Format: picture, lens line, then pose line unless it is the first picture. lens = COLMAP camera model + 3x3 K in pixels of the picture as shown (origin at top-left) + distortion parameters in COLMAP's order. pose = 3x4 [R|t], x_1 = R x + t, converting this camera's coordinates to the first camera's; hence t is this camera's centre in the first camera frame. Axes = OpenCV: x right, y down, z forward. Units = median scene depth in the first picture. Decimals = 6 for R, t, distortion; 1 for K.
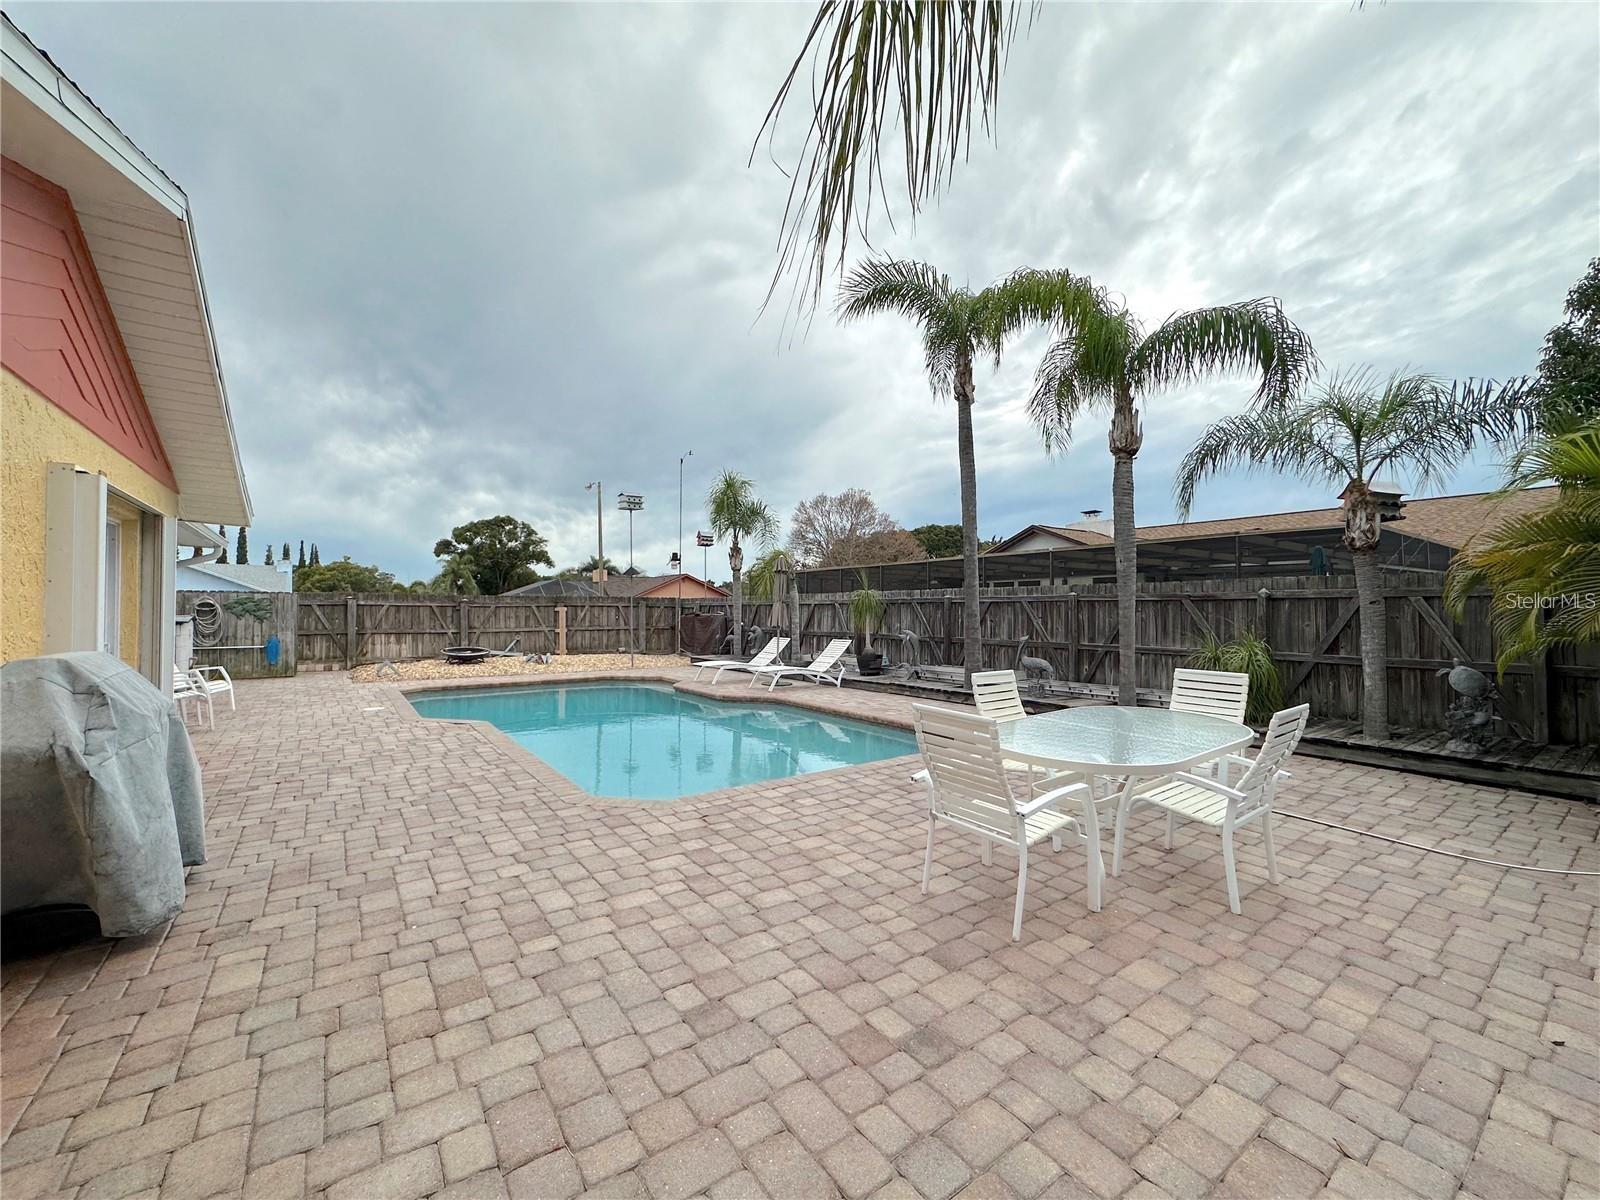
lens RADIAL K [[640.2, 0, 796.0], [0, 640.2, 604.5], [0, 0, 1]] dist [0.001952, -0.001664]
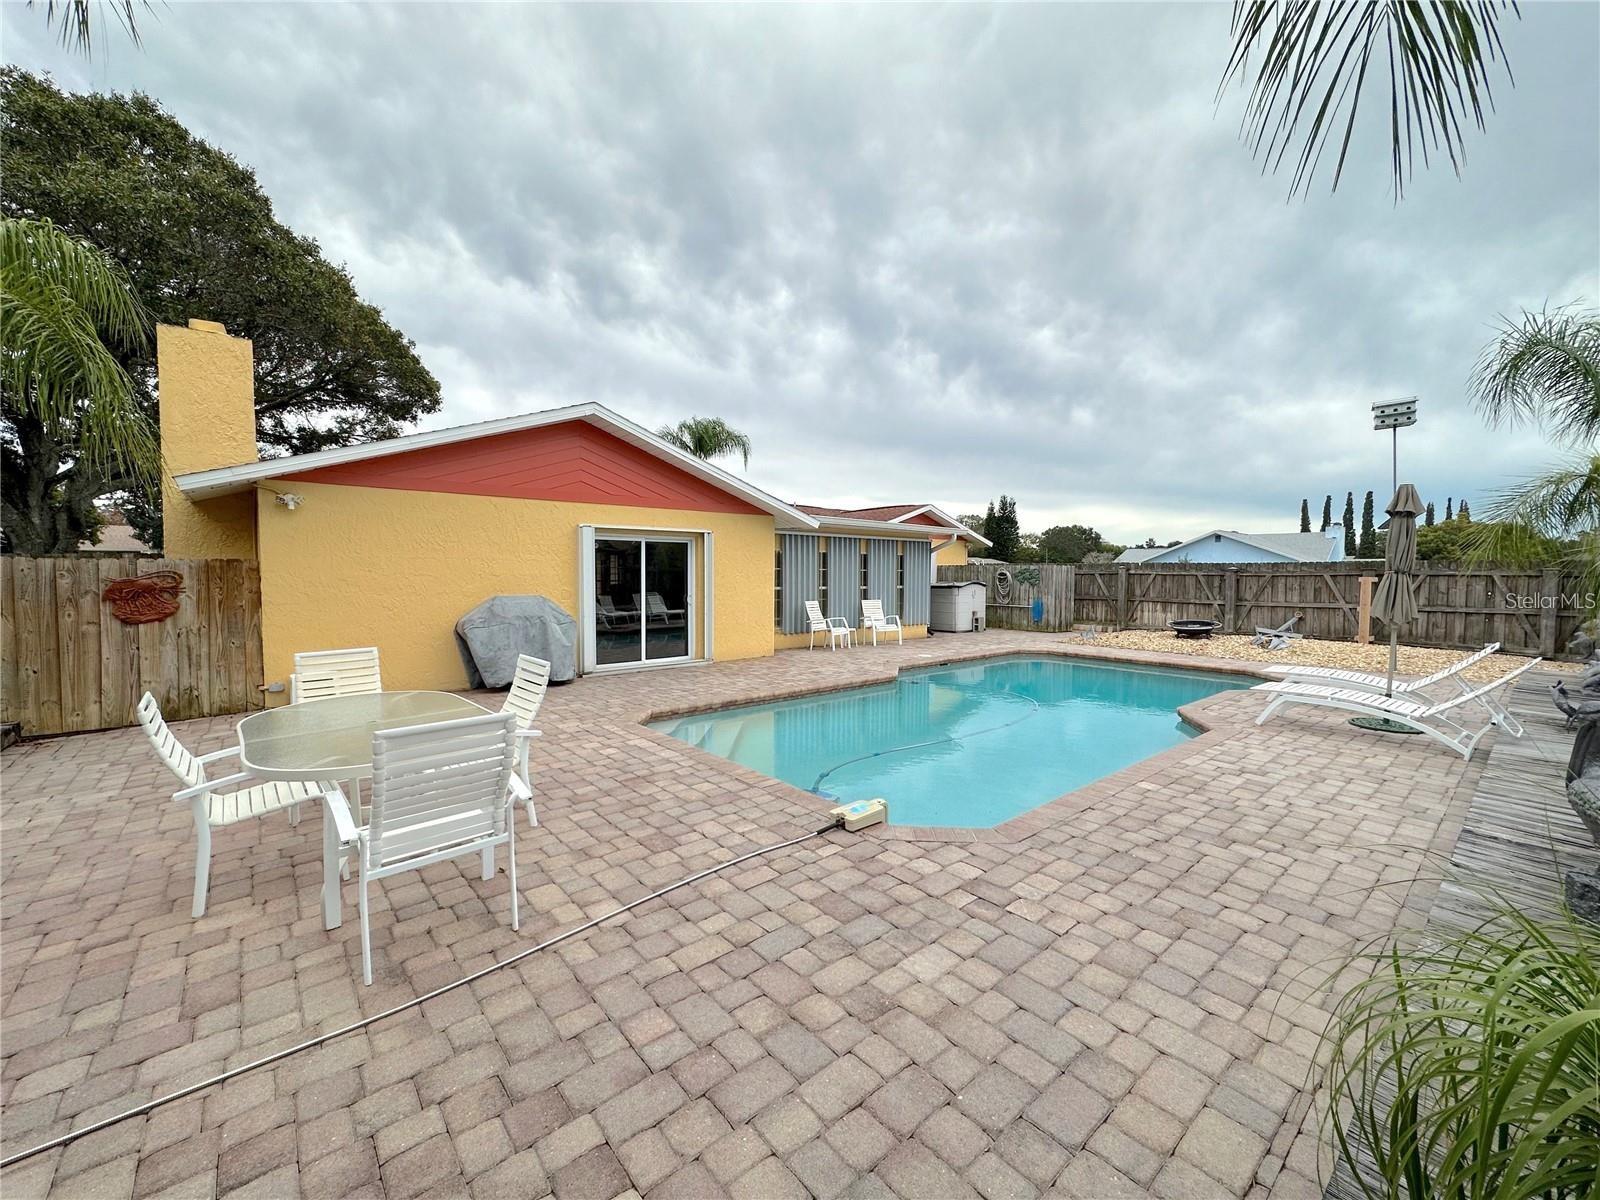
lens RADIAL K [[640.2, 0, 791.1], [0, 640.2, 597.0], [0, 0, 1]] dist [0.001952, -0.001664]
pose [[0.083670, 0.037306, -0.995795, 0.341026], [0.004168, 0.999277, 0.037787, -0.003018], [0.996485, -0.007312, 0.083454, 0.356516]]
